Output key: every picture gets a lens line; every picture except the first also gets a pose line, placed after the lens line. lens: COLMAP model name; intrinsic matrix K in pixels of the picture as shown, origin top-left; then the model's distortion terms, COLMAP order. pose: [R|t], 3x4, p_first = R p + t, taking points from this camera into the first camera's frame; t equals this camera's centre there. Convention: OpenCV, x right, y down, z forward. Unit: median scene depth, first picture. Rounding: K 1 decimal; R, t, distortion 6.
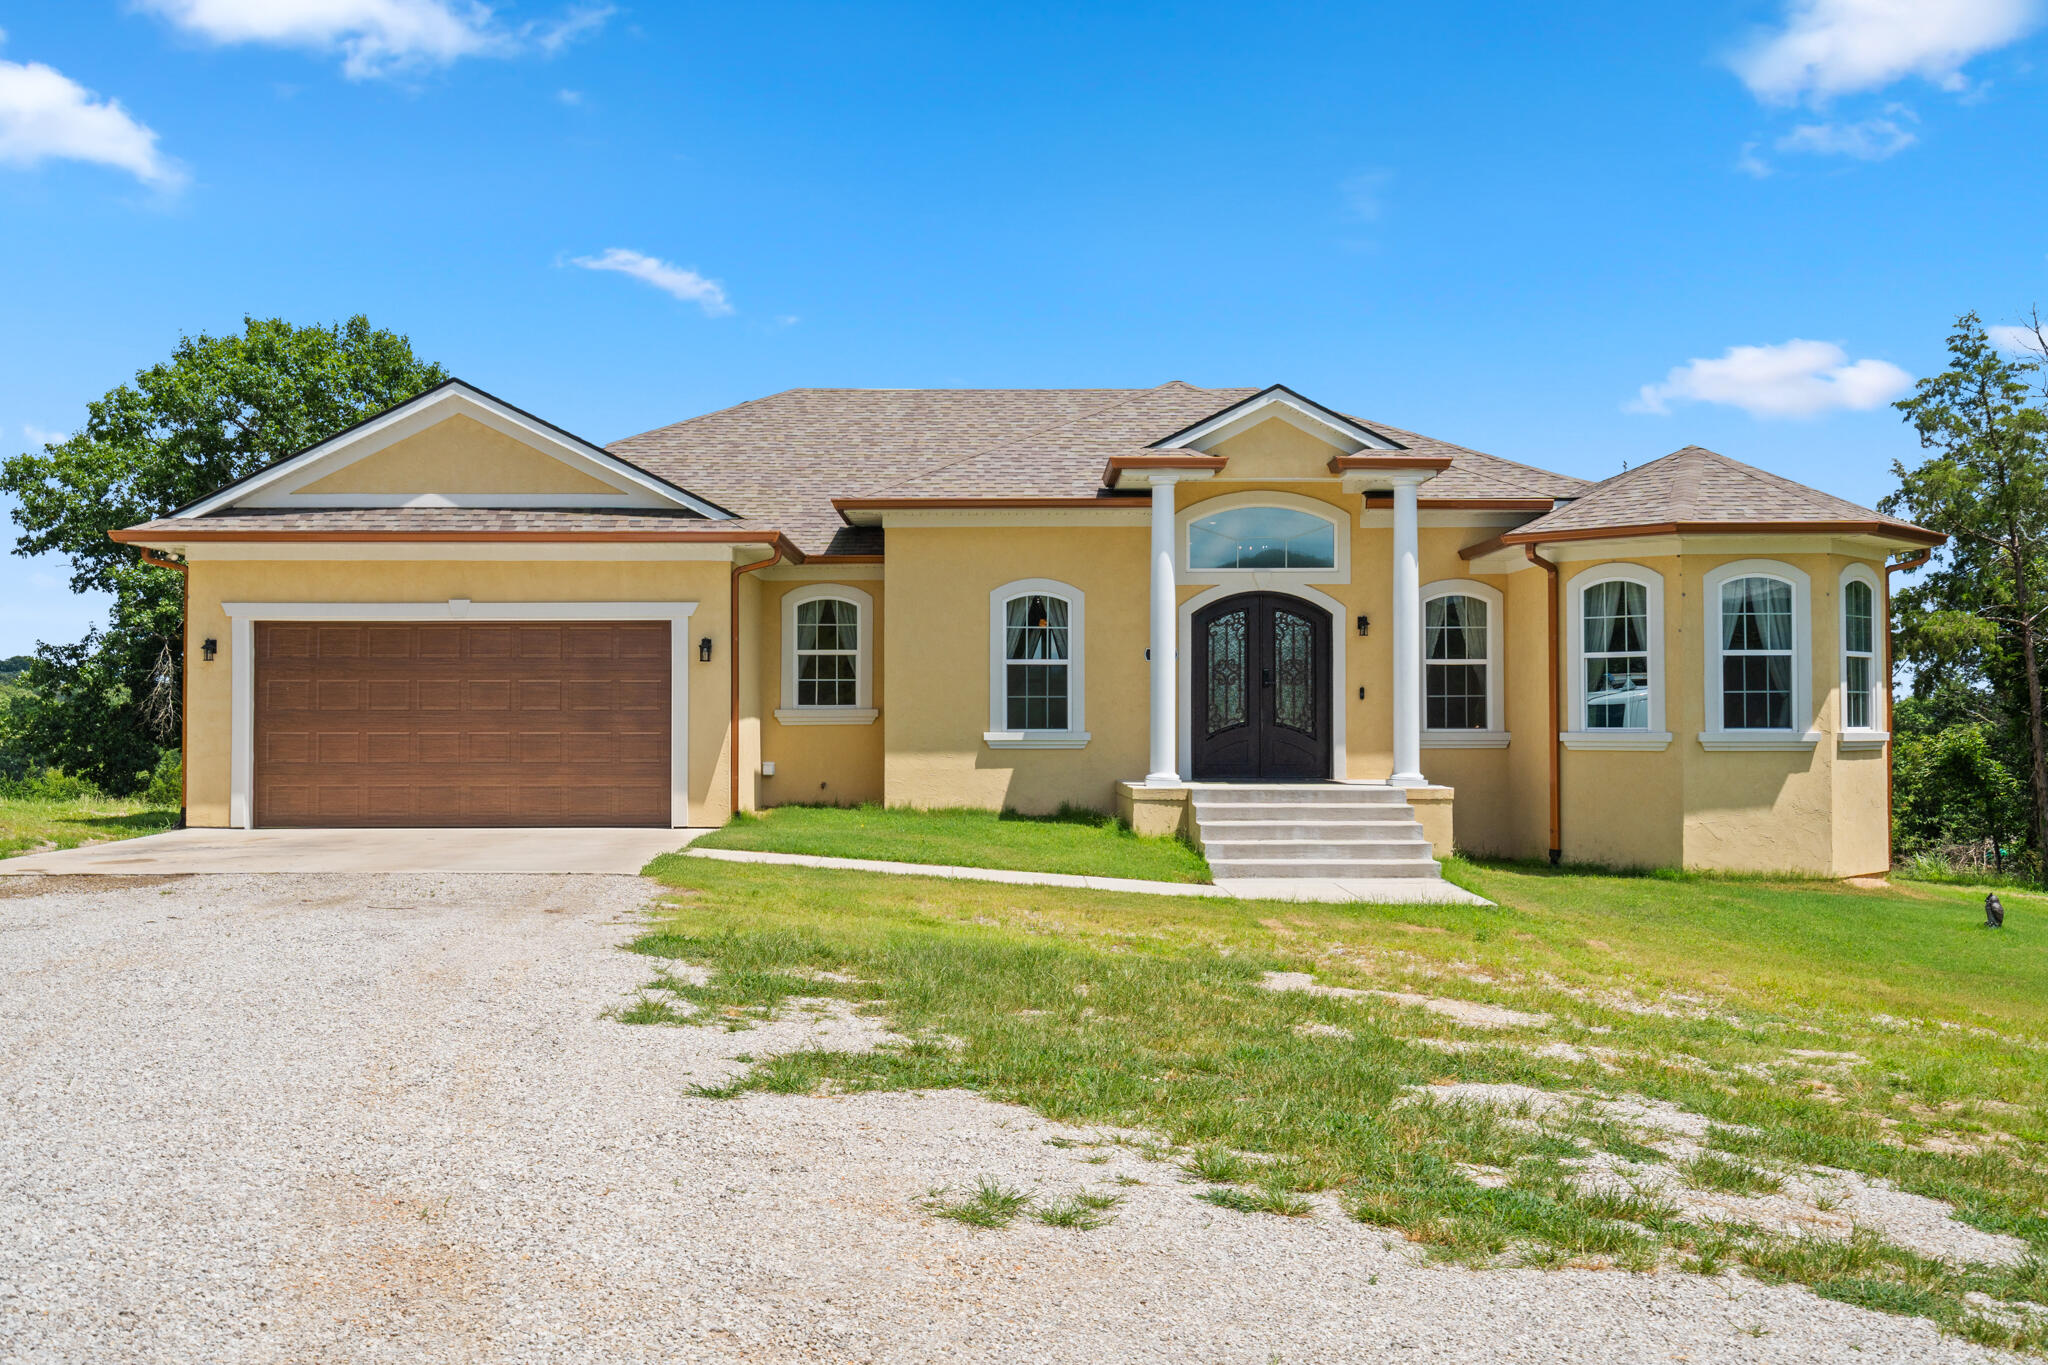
lens RADIAL K [[1989.1, 0, 1039.7], [0, 1989.1, 625.5], [0, 0, 1]] dist [0.000134, 0.000000]
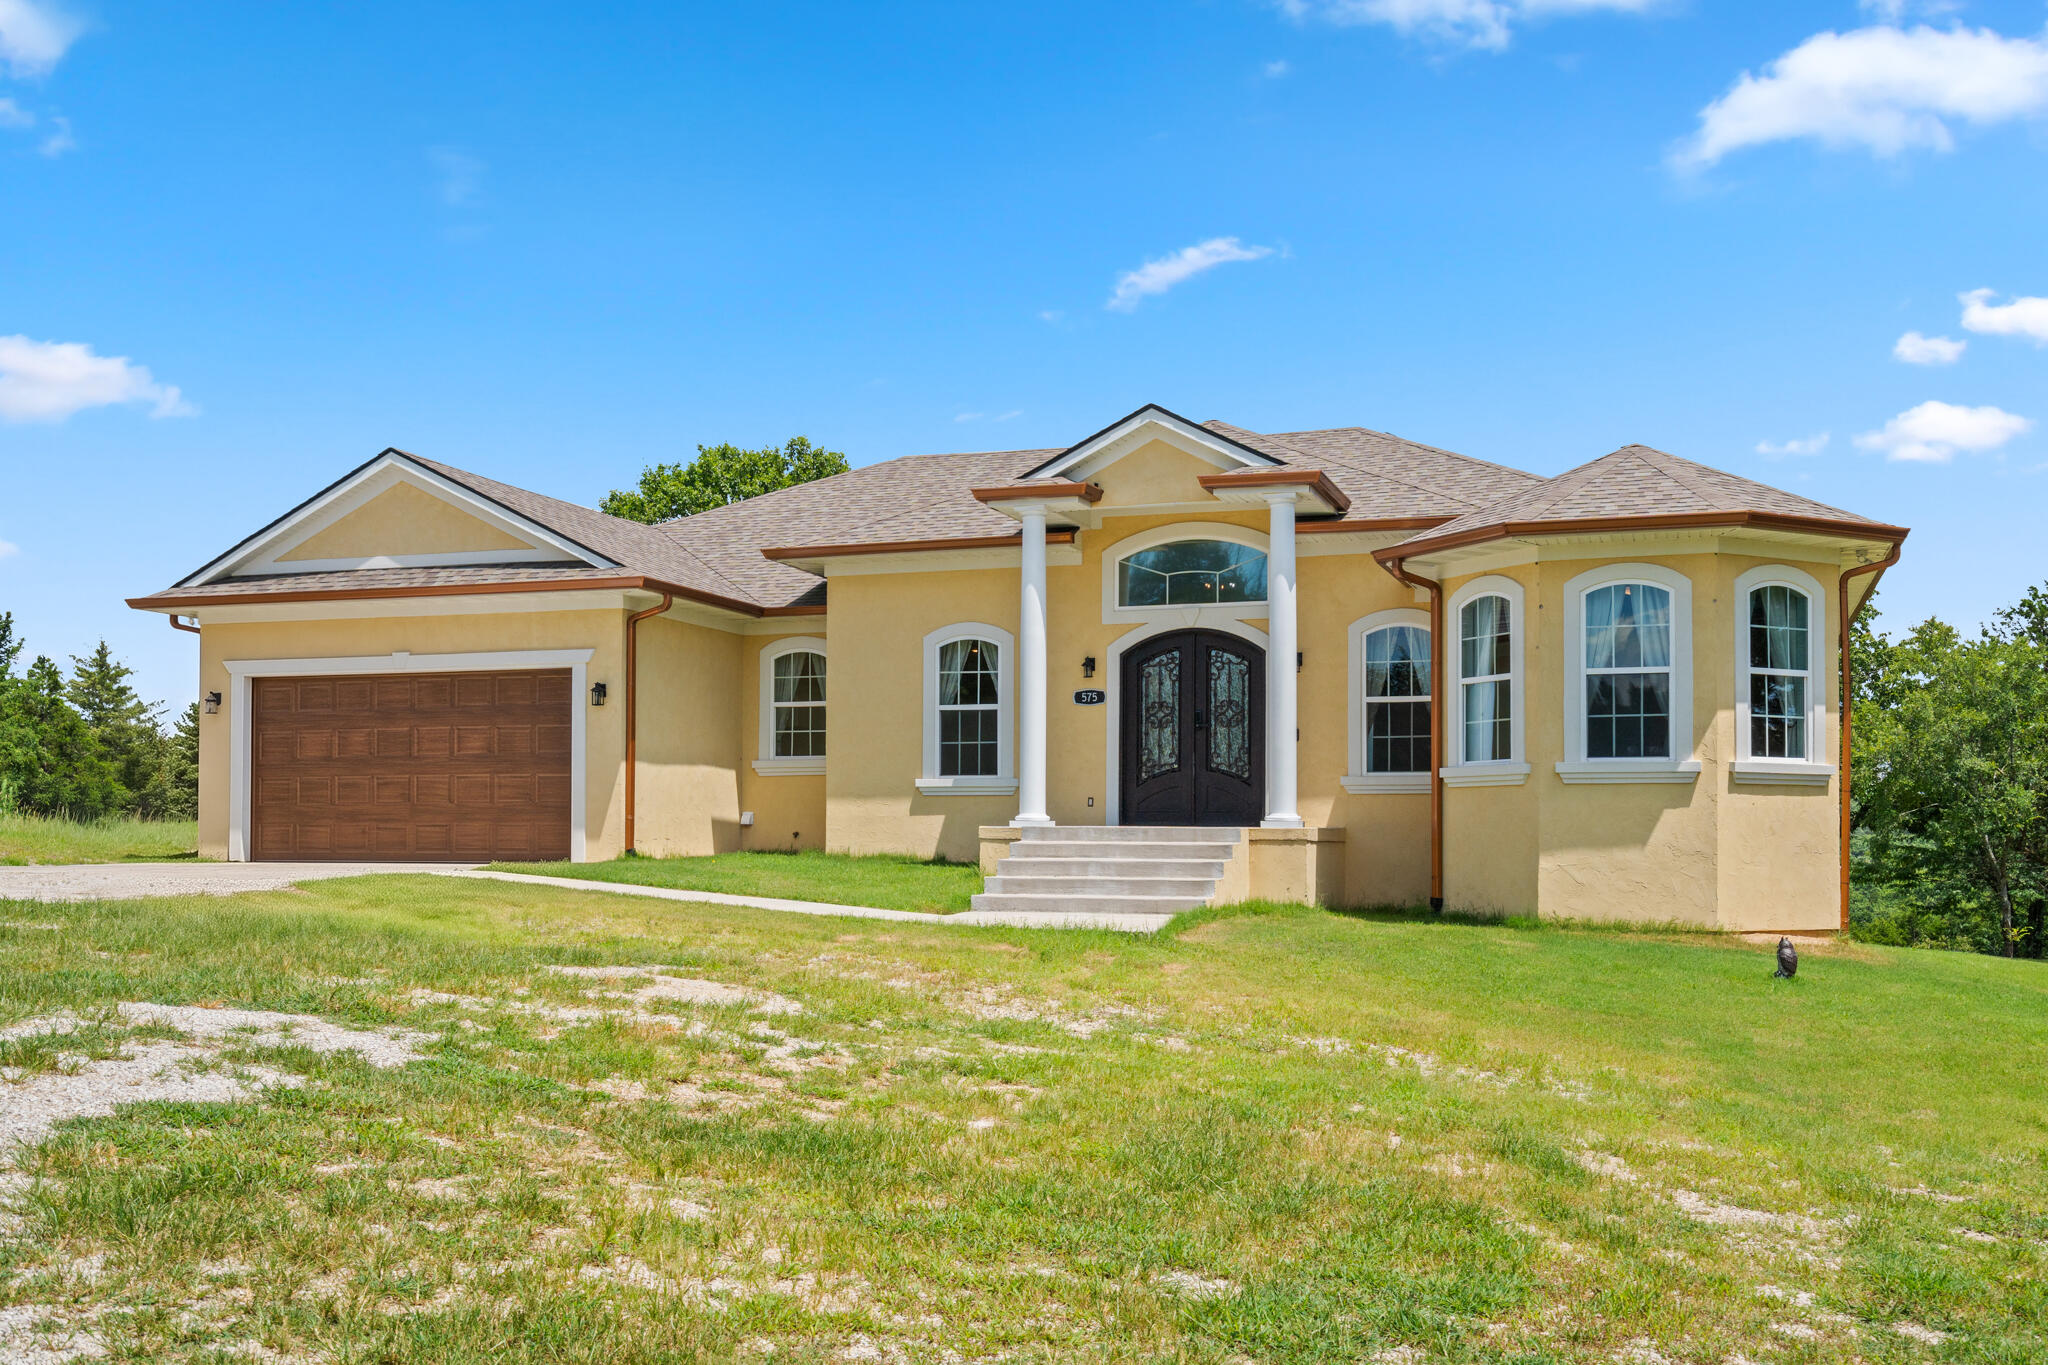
lens RADIAL K [[1989.1, 0, 1004.6], [0, 1989.1, 758.9], [0, 0, 1]] dist [0.000134, 0.000000]
pose [[0.942440, -0.008949, -0.334254, 0.370785], [0.010891, 0.999933, 0.003937, 0.043291], [0.334197, -0.007351, 0.942475, 0.083649]]
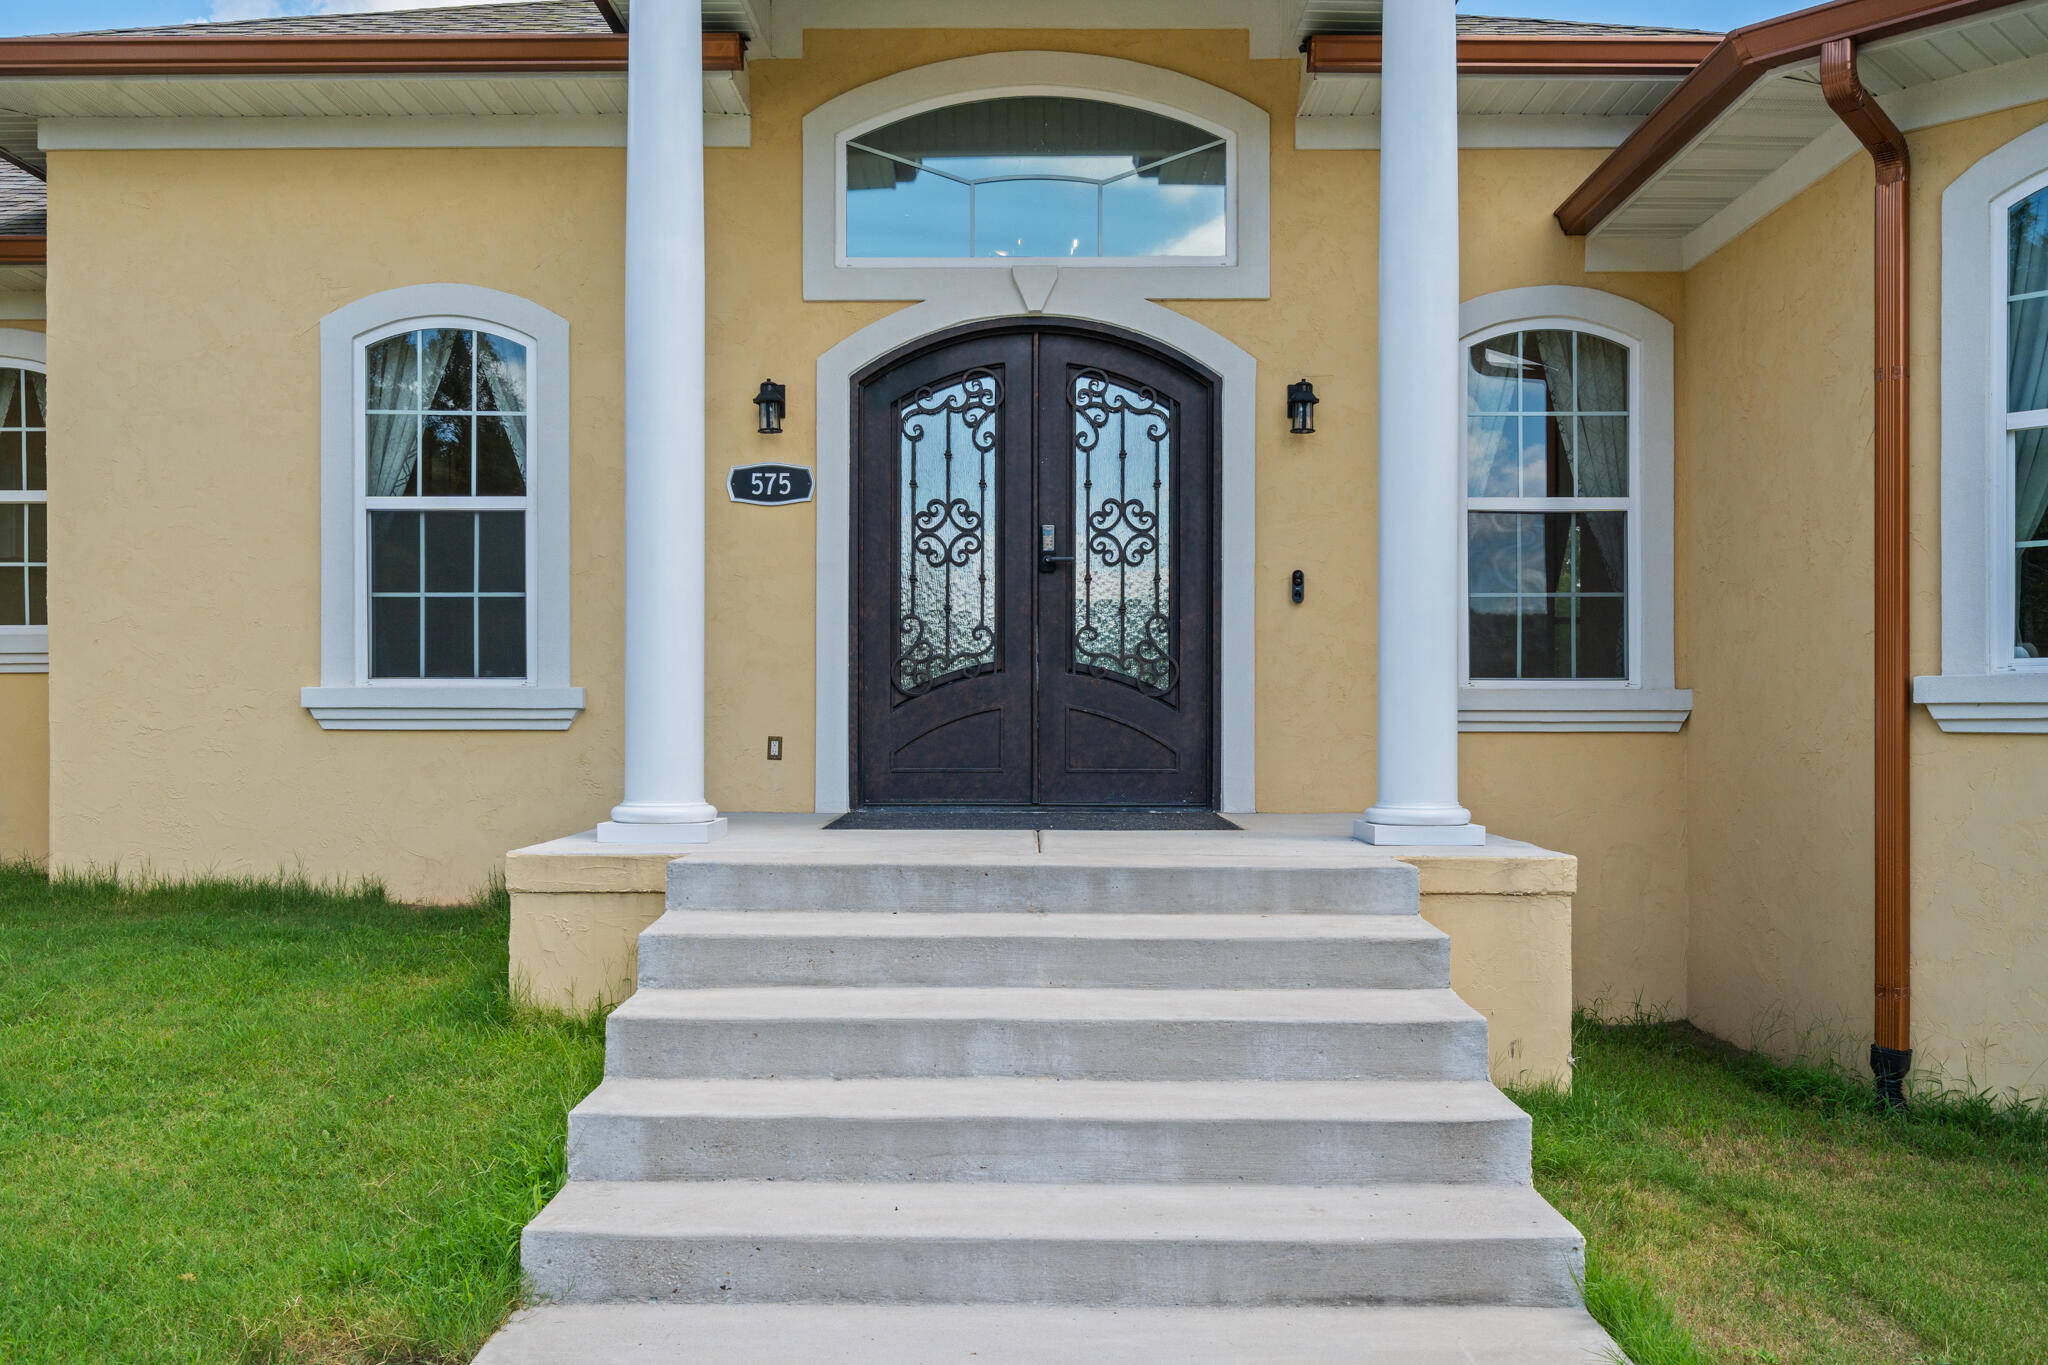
lens RADIAL K [[1812.5, 0, 1038.3], [0, 1812.5, 689.5], [0, 0, 1]] dist [0.010540, 0.001244]
pose [[0.999863, 0.001715, -0.016474, 0.127220], [-0.001221, 0.999551, 0.029951, 0.046828], [0.016518, -0.029927, 0.999416, 0.702514]]
